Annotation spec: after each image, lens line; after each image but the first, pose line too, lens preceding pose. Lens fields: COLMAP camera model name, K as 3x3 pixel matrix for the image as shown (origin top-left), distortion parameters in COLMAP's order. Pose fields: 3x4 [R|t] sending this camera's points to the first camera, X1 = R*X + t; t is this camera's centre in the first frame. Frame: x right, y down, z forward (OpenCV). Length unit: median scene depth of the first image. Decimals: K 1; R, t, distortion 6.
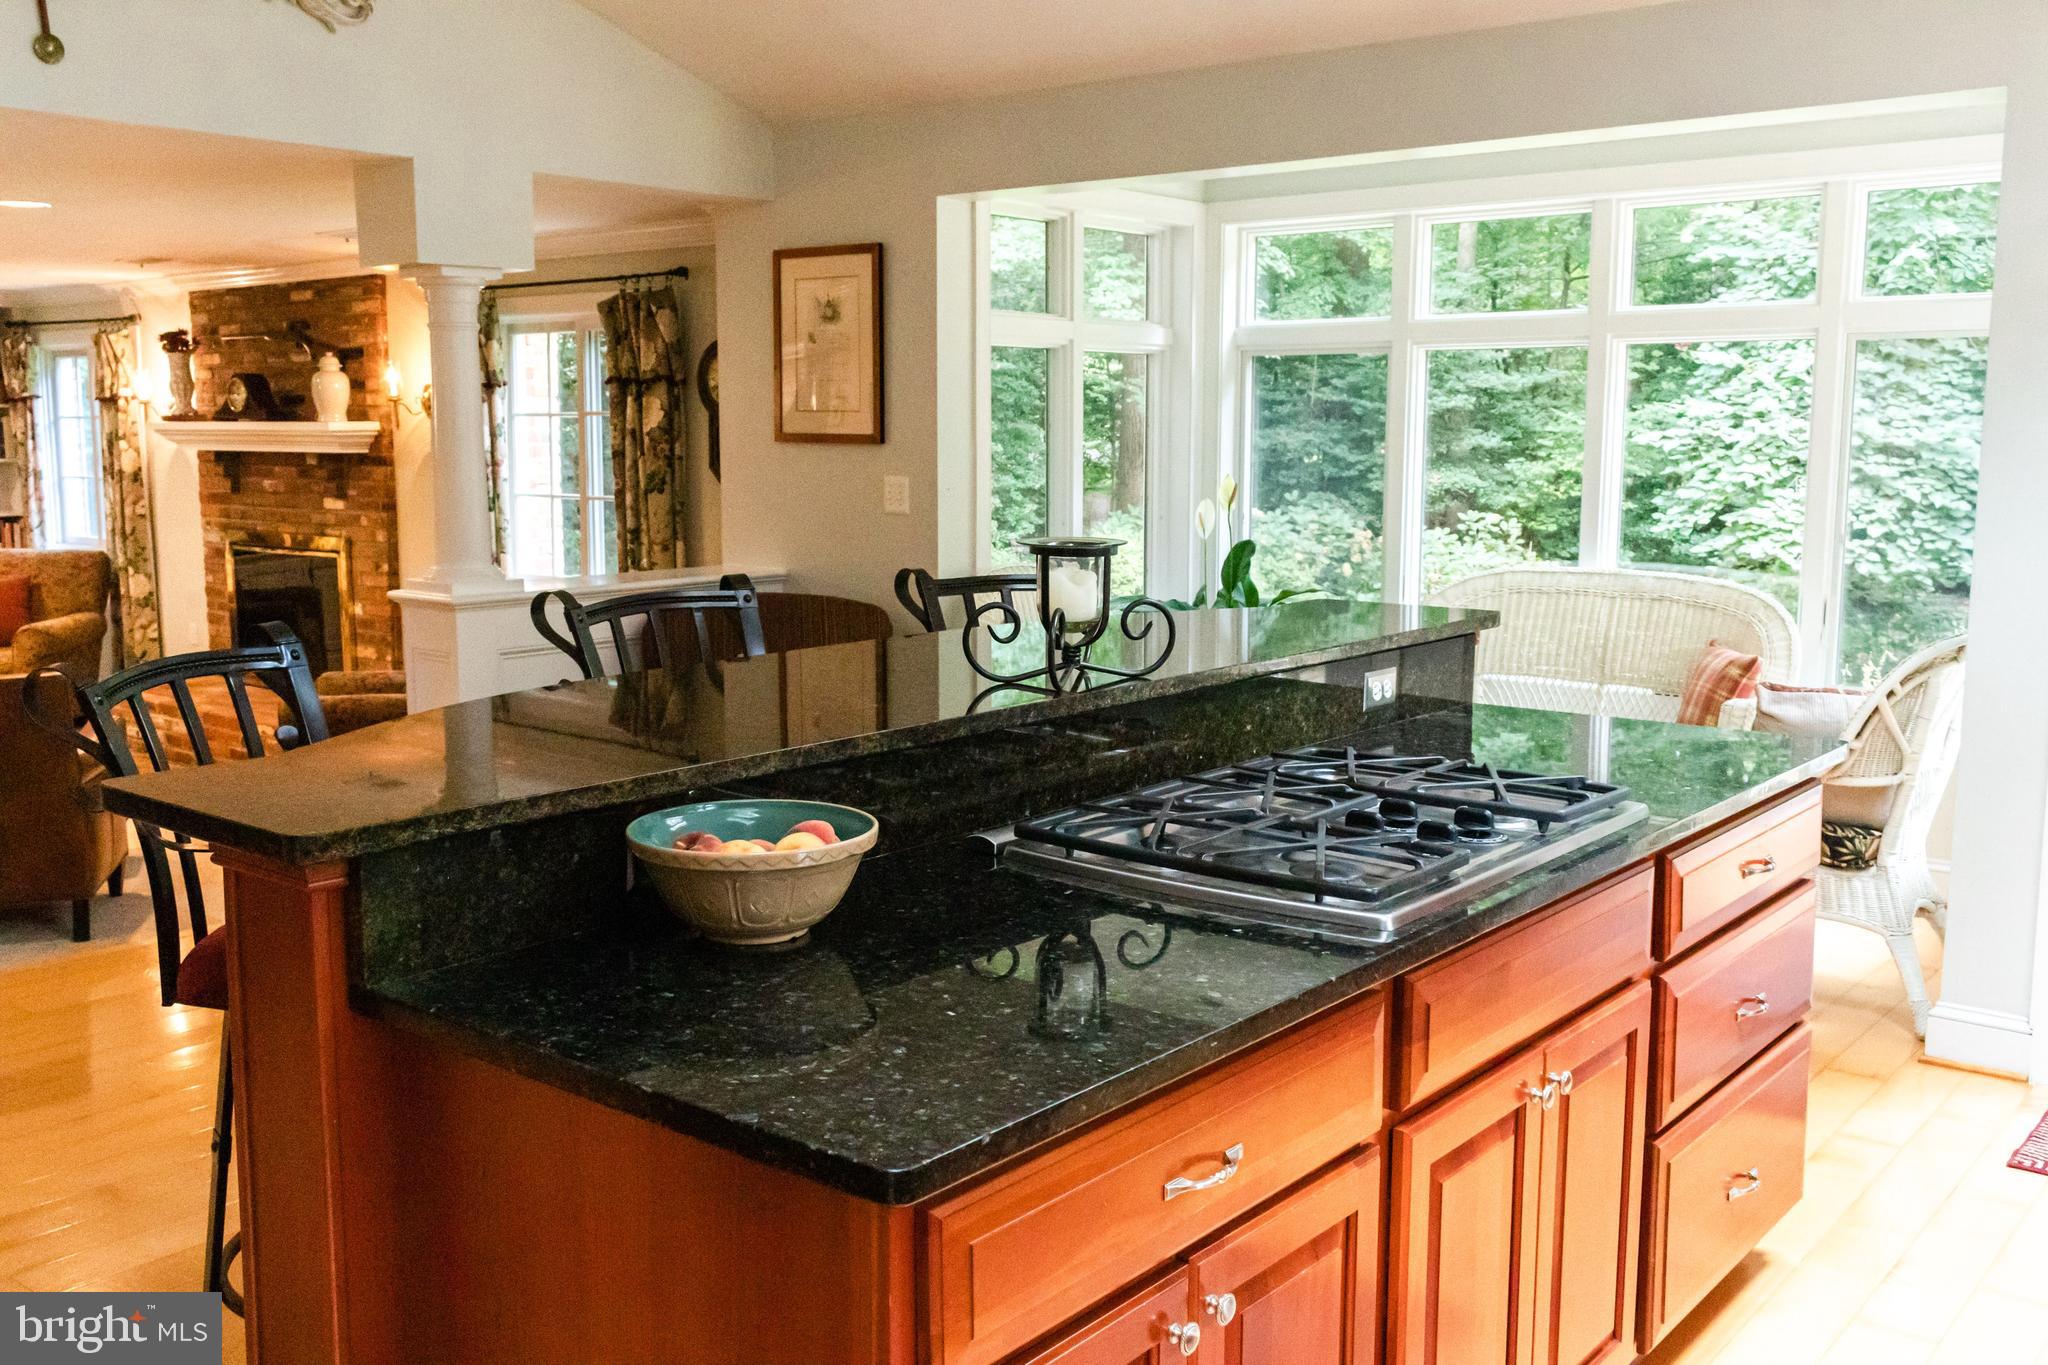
lens RADIAL K [[1789.3, 0, 1024.0], [0, 1789.3, 682.5], [0, 0, 1]] dist [-0.007655, -0.000871]
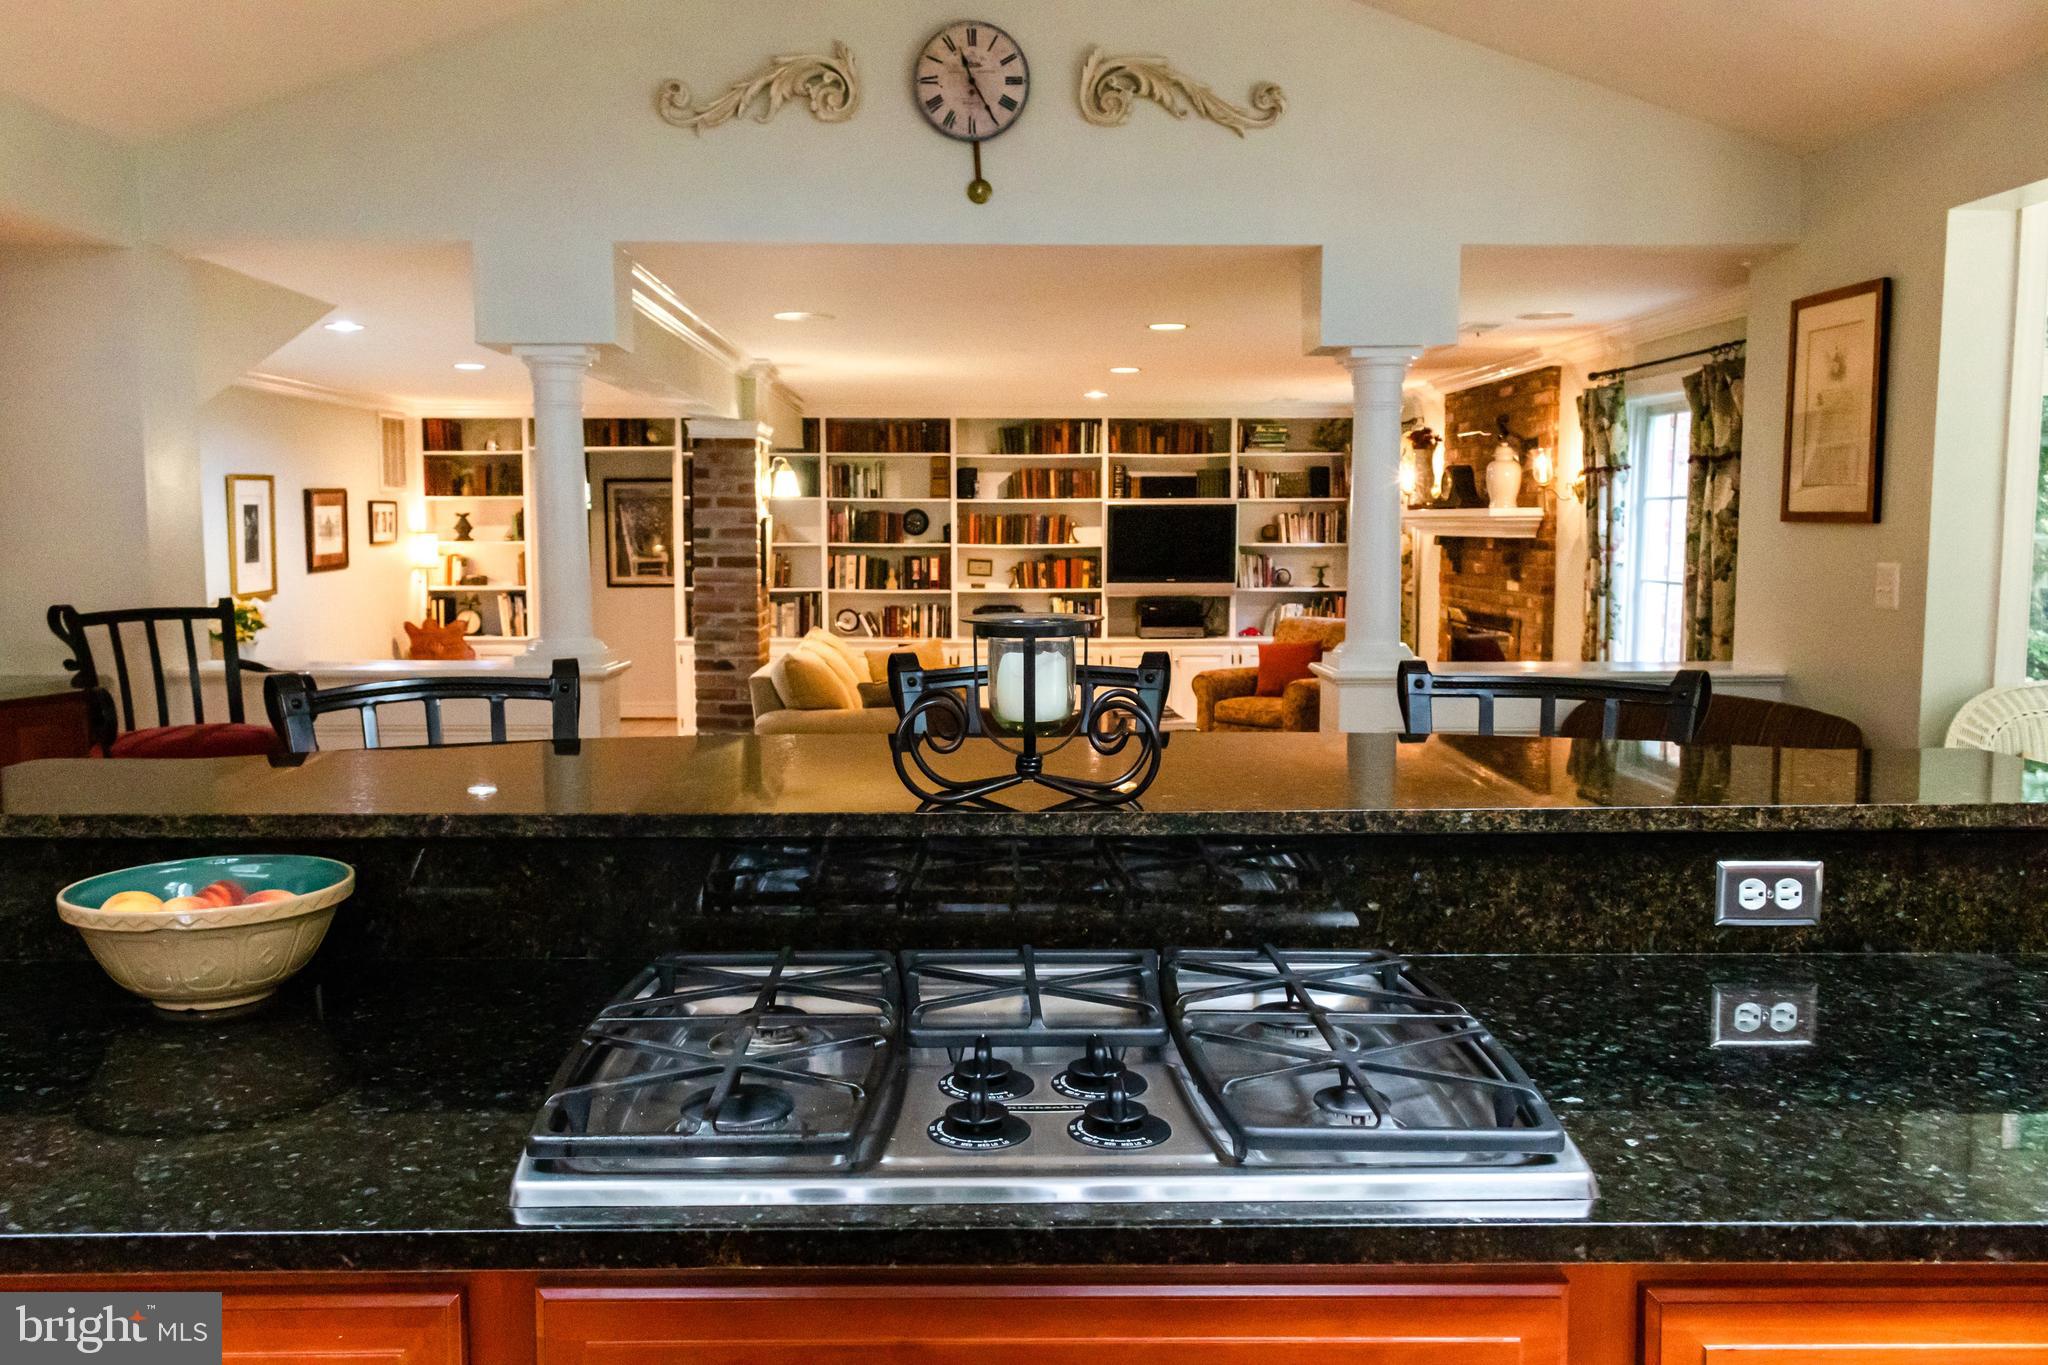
lens RADIAL K [[1636.3, 0, 992.6], [0, 1636.3, 682.0], [0, 0, 1]] dist [0.011782, 0.006547]
pose [[0.661174, 0.072153, -0.746755, 0.206872], [-0.106184, 0.994344, 0.002060, -0.019195], [0.742680, 0.077931, 0.665096, 0.197697]]
